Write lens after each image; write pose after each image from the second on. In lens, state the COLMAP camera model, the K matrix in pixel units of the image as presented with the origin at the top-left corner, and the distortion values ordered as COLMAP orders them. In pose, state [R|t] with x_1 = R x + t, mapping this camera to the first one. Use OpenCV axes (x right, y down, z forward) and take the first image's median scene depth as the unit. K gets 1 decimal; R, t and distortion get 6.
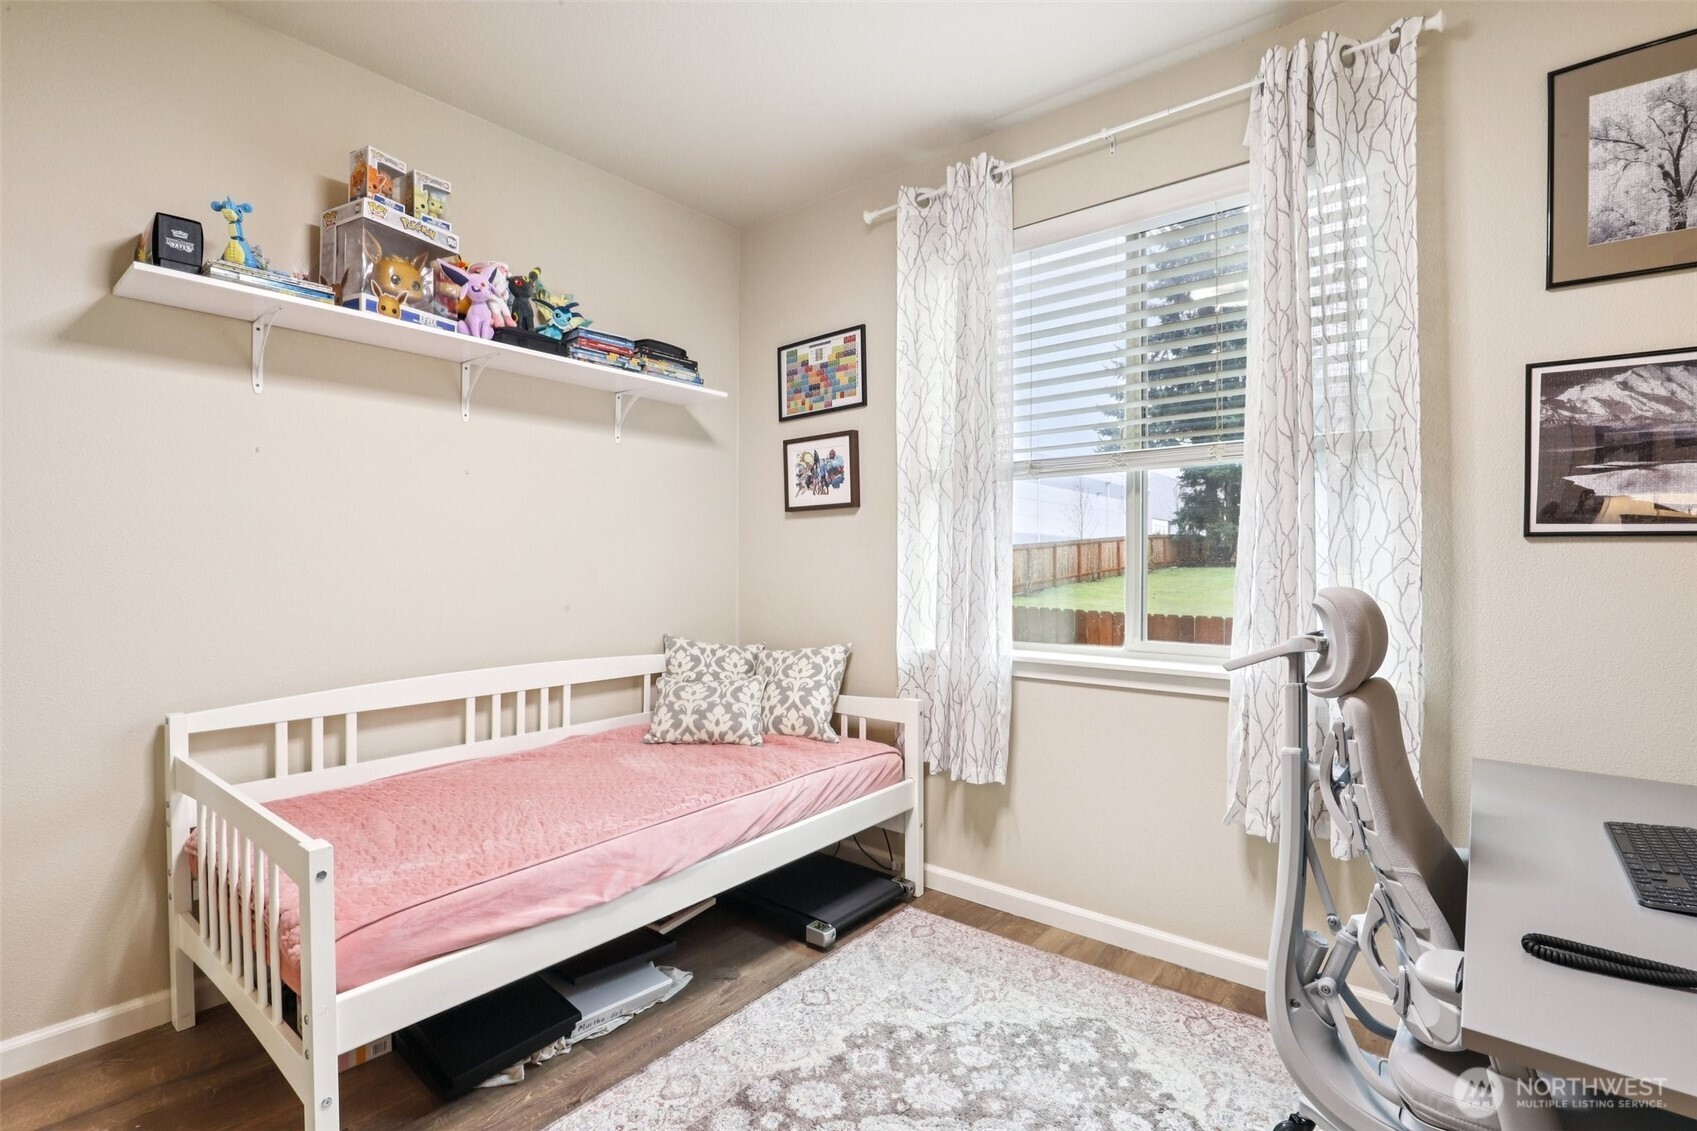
lens RADIAL K [[785.2, 0, 839.8], [0, 785.2, 562.7], [0, 0, 1]] dist [-0.038053, 0.006949]
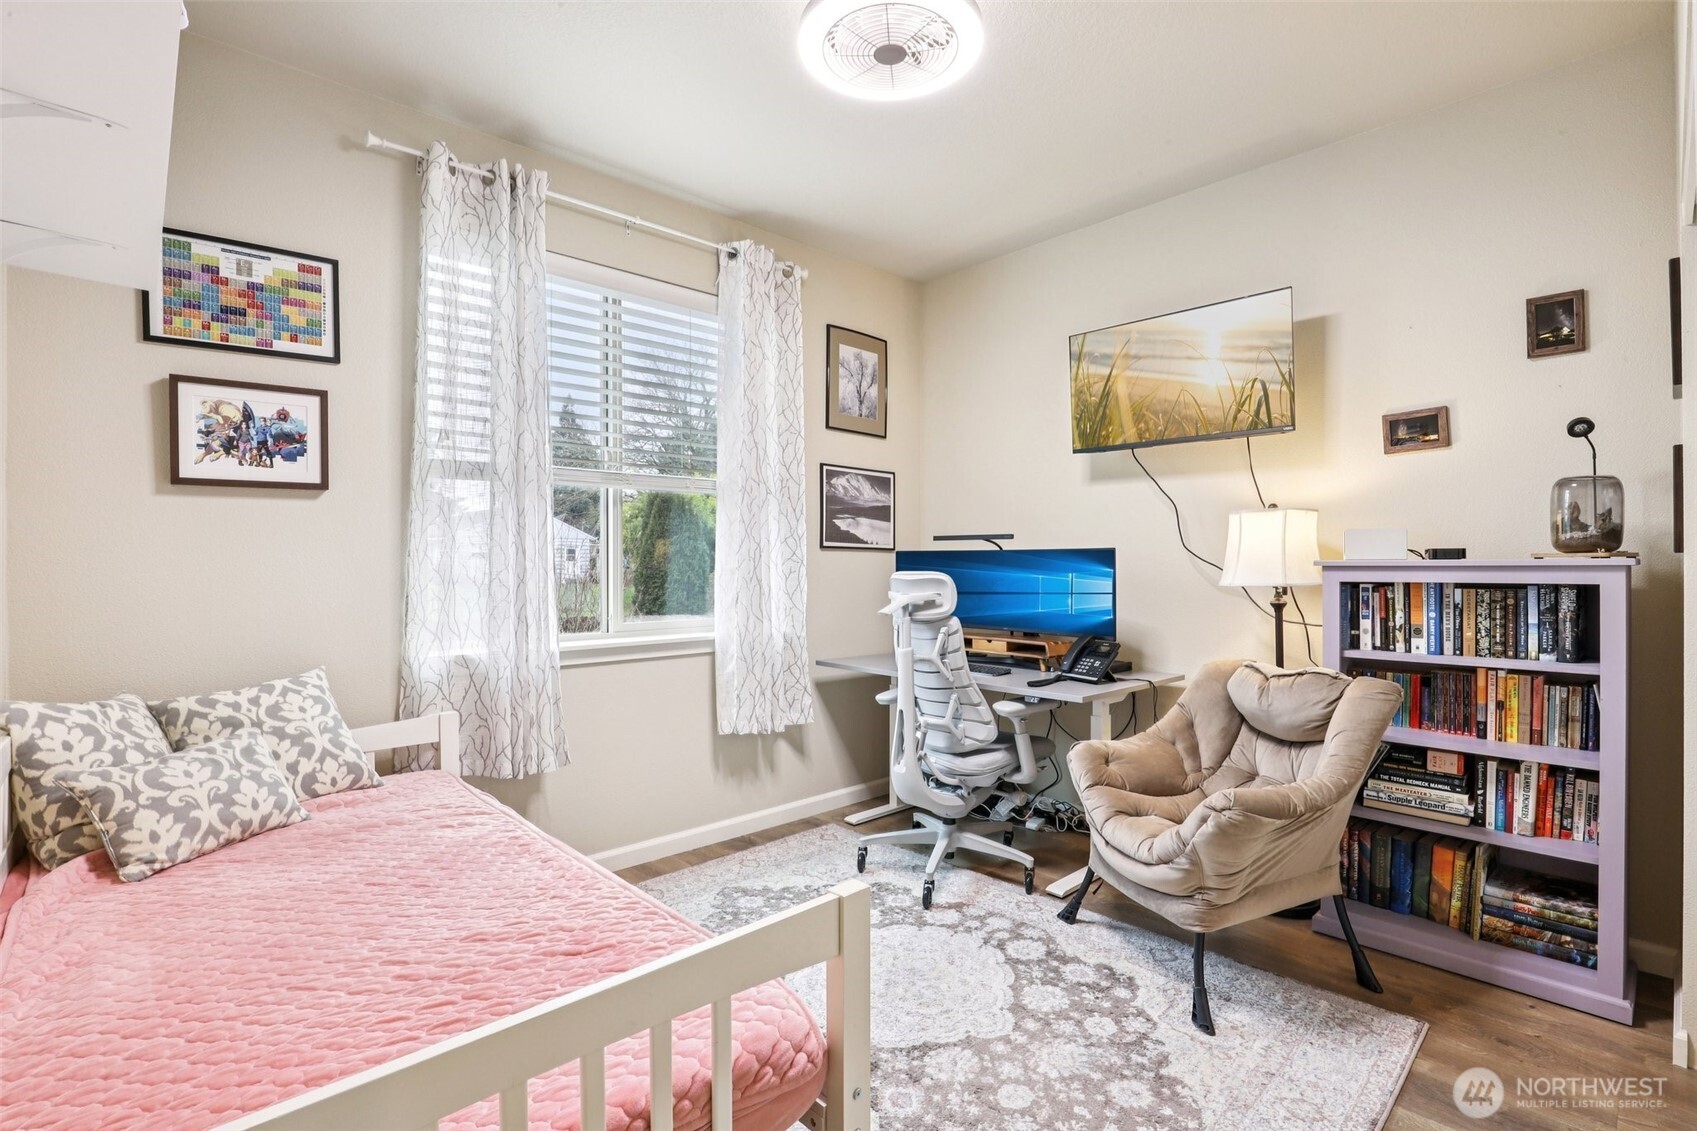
lens RADIAL K [[785.2, 0, 839.8], [0, 785.2, 562.7], [0, 0, 1]] dist [-0.038053, 0.006949]
pose [[0.132297, 0.001194, 0.991209, -0.722394], [0.005356, 0.999984, -0.001920, 0.005656], [-0.991196, 0.005563, 0.132288, 0.423327]]
